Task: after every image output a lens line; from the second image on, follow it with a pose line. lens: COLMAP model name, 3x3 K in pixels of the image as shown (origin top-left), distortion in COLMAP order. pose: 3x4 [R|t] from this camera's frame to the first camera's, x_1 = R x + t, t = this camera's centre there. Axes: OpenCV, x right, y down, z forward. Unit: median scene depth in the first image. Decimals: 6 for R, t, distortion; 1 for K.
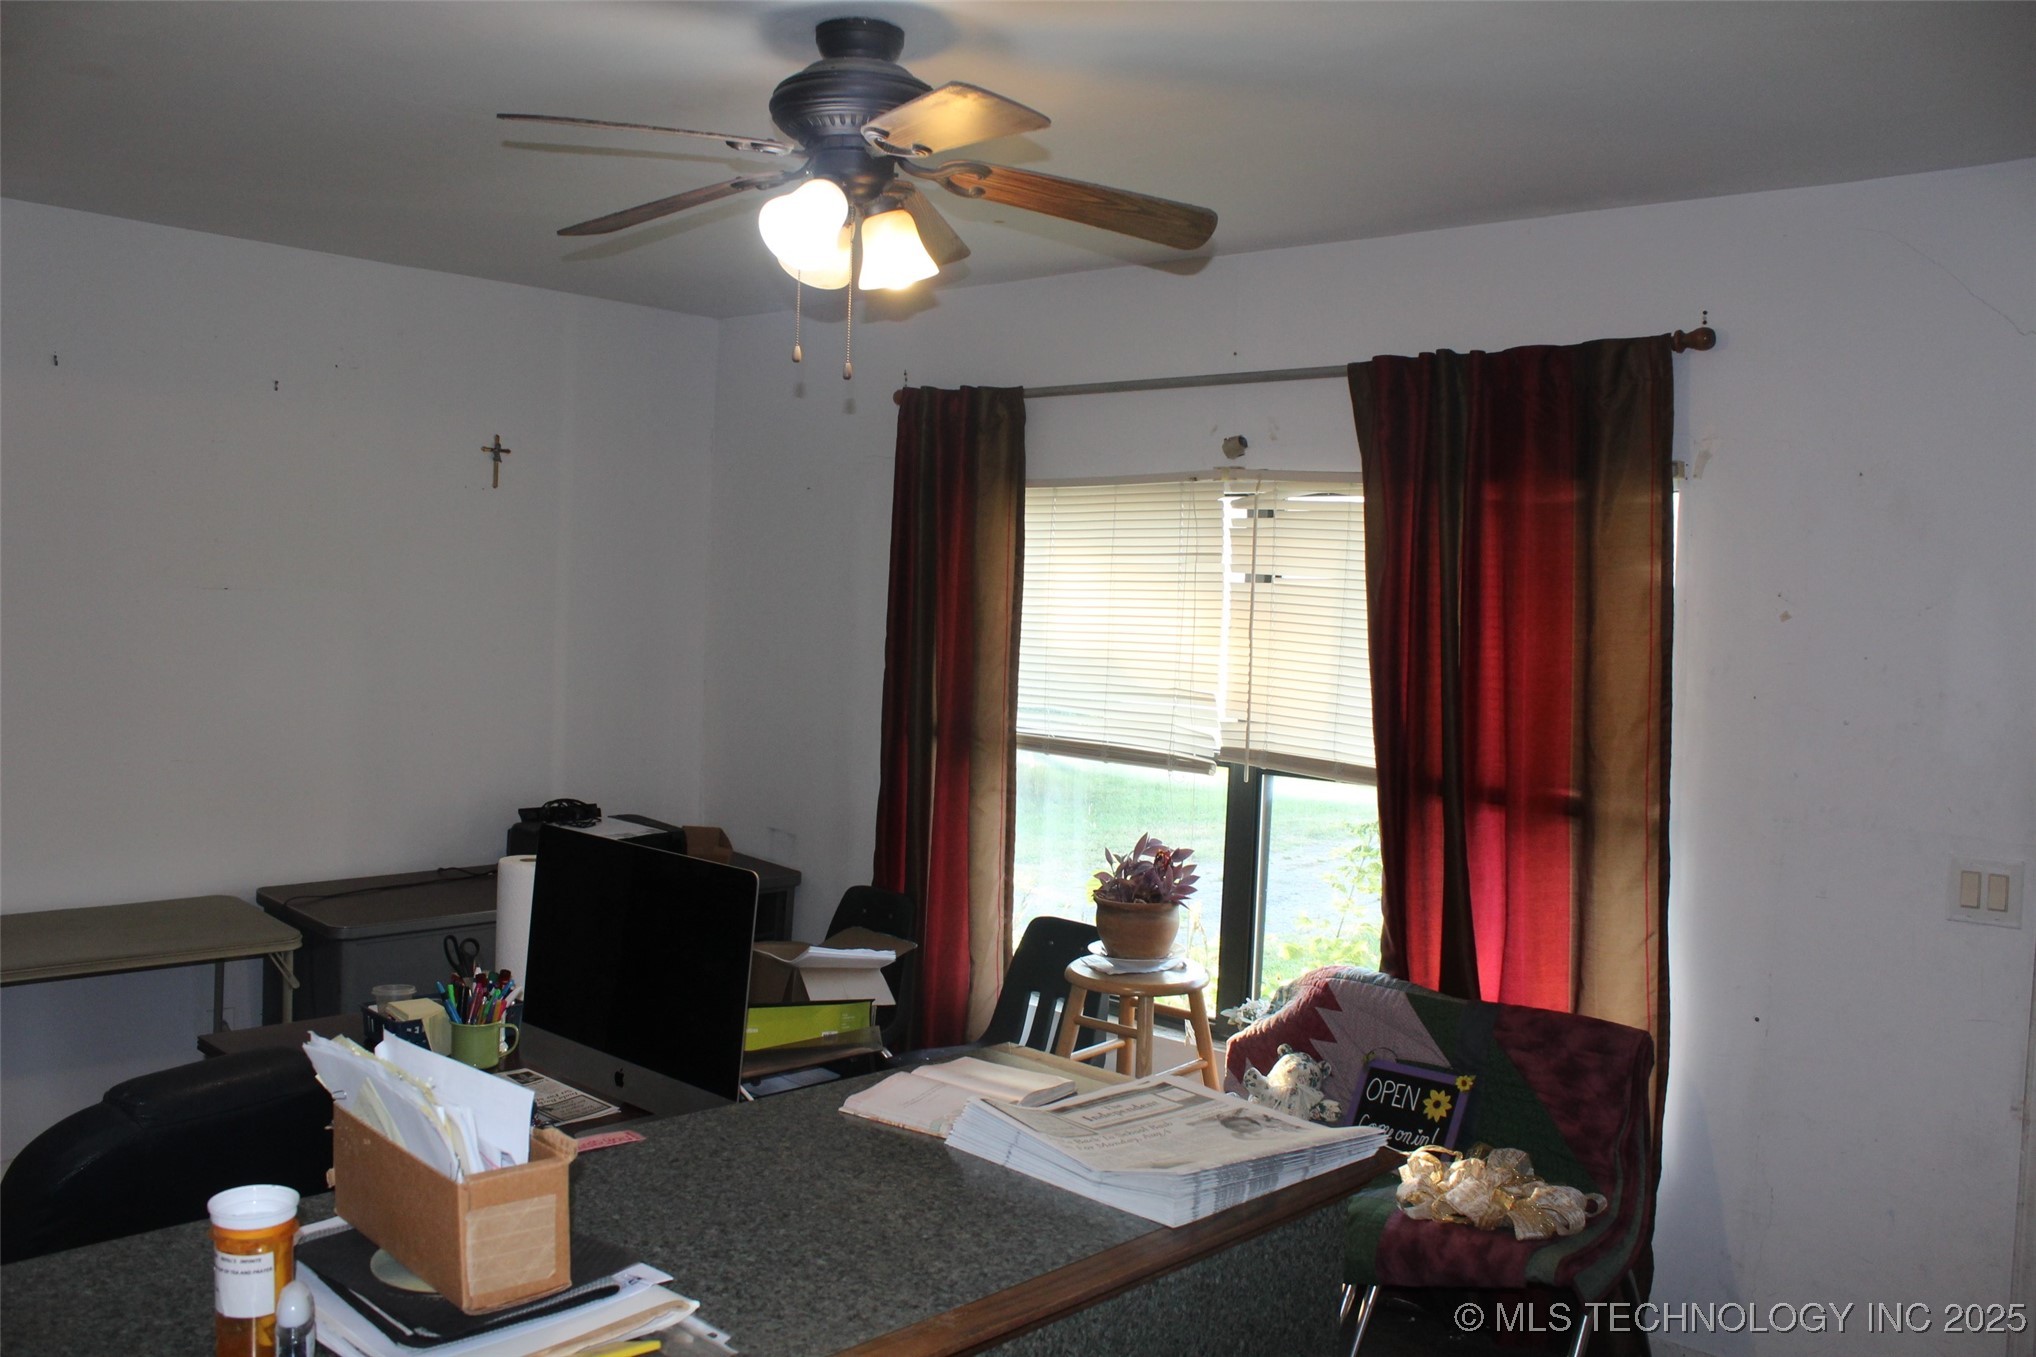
lens RADIAL K [[1838.7, 0, 1018.0], [0, 1838.7, 710.2], [0, 0, 1]] dist [-0.002429, -0.000205]
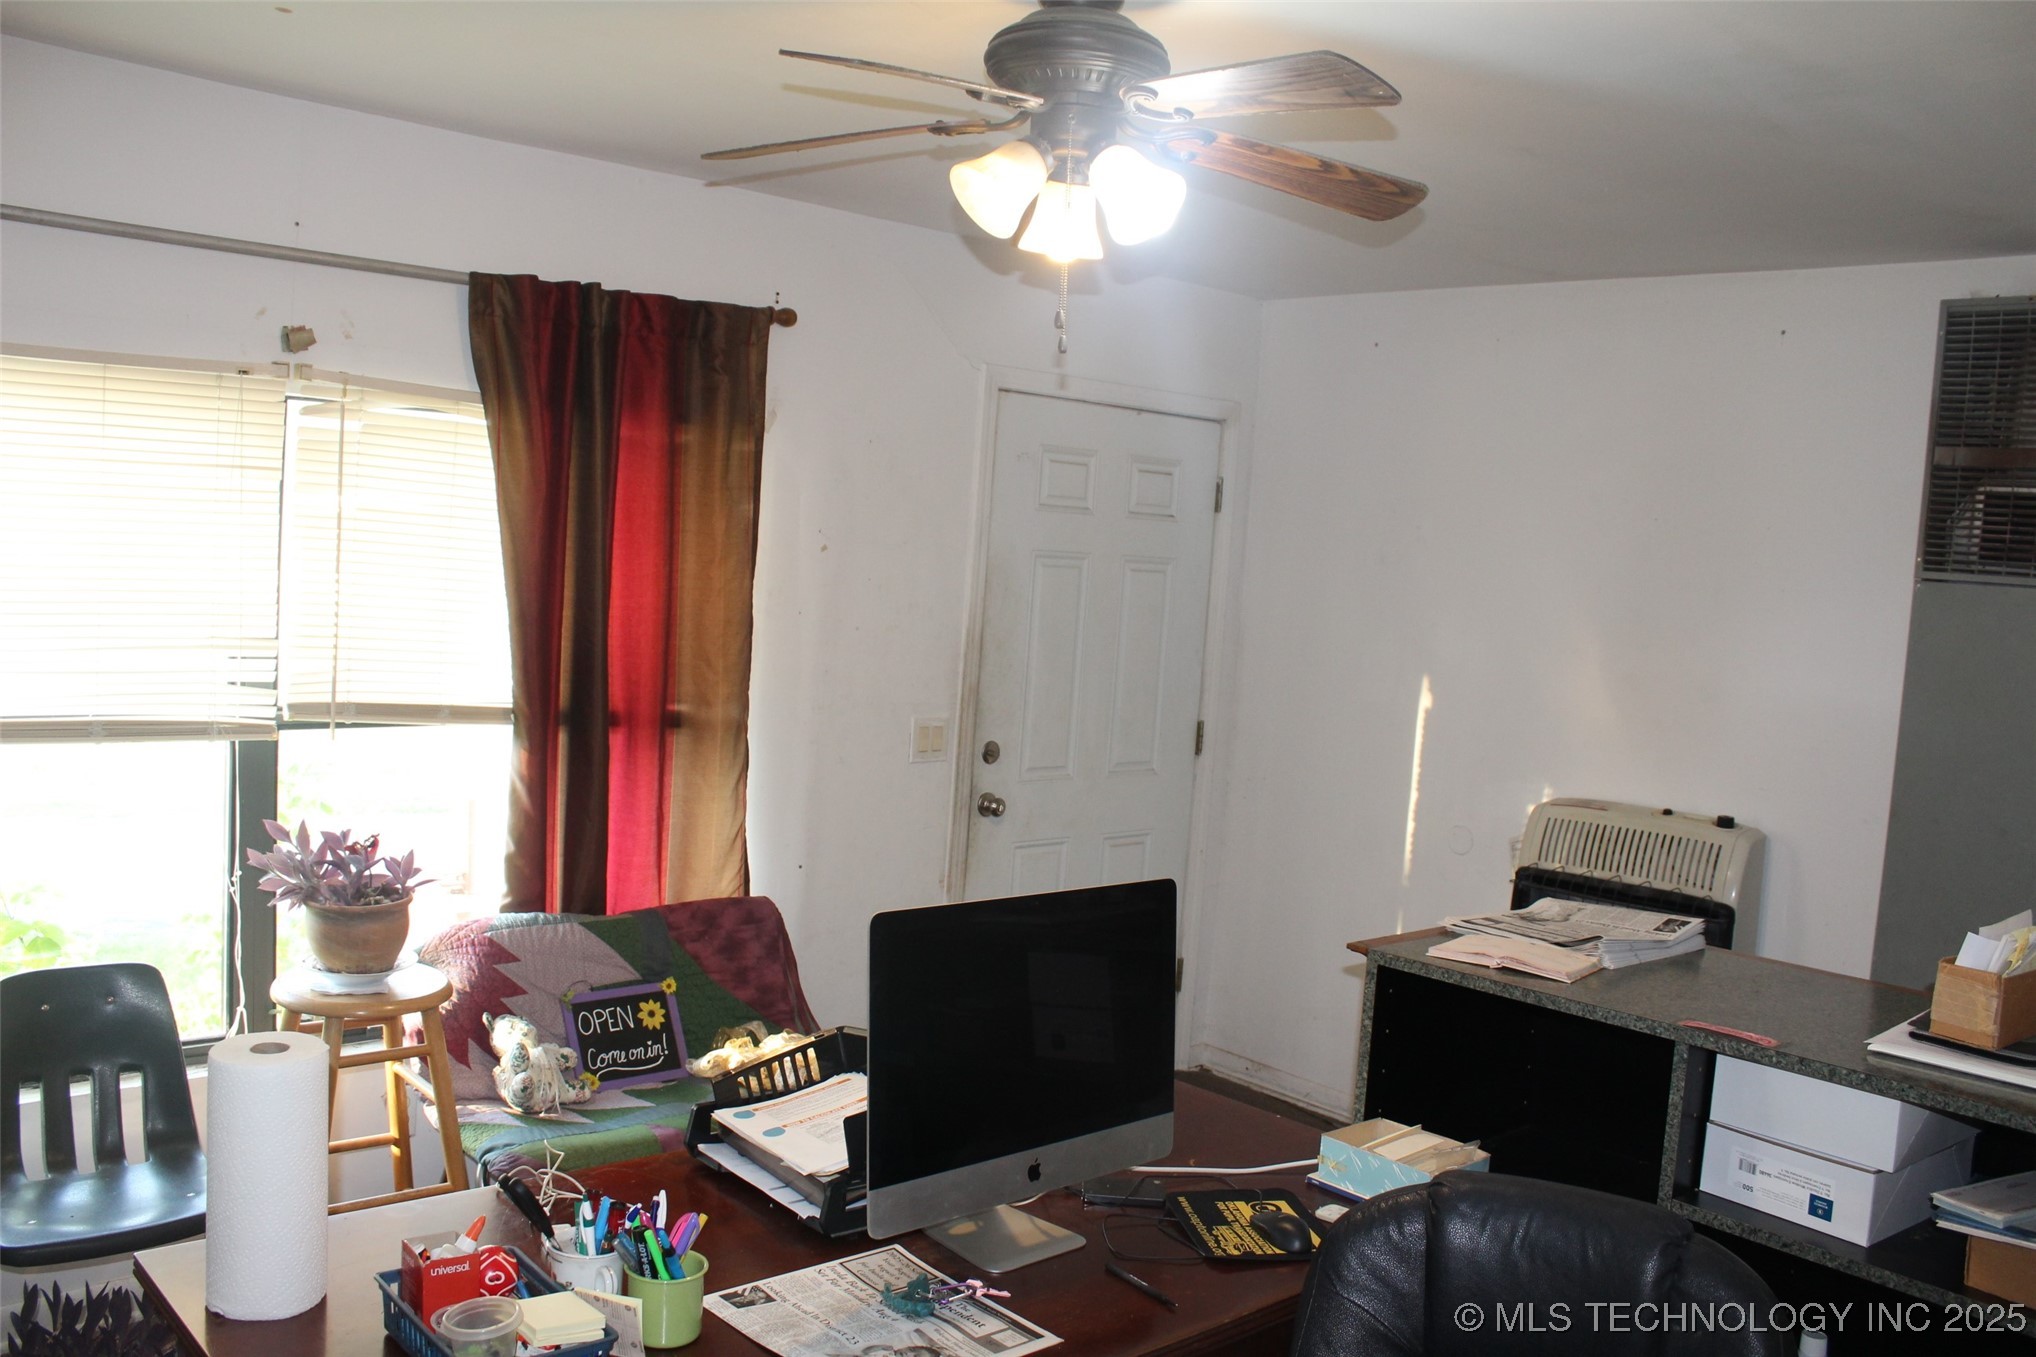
lens RADIAL K [[1837.7, 0, 1018.0], [0, 1837.7, 678.5], [0, 0, 1]] dist [-0.002444, 0.004868]
pose [[0.109336, -0.098185, 0.989144, -0.762778], [0.017789, 0.995143, 0.096815, -0.074413], [-0.993846, 0.007011, 0.110551, 0.664052]]
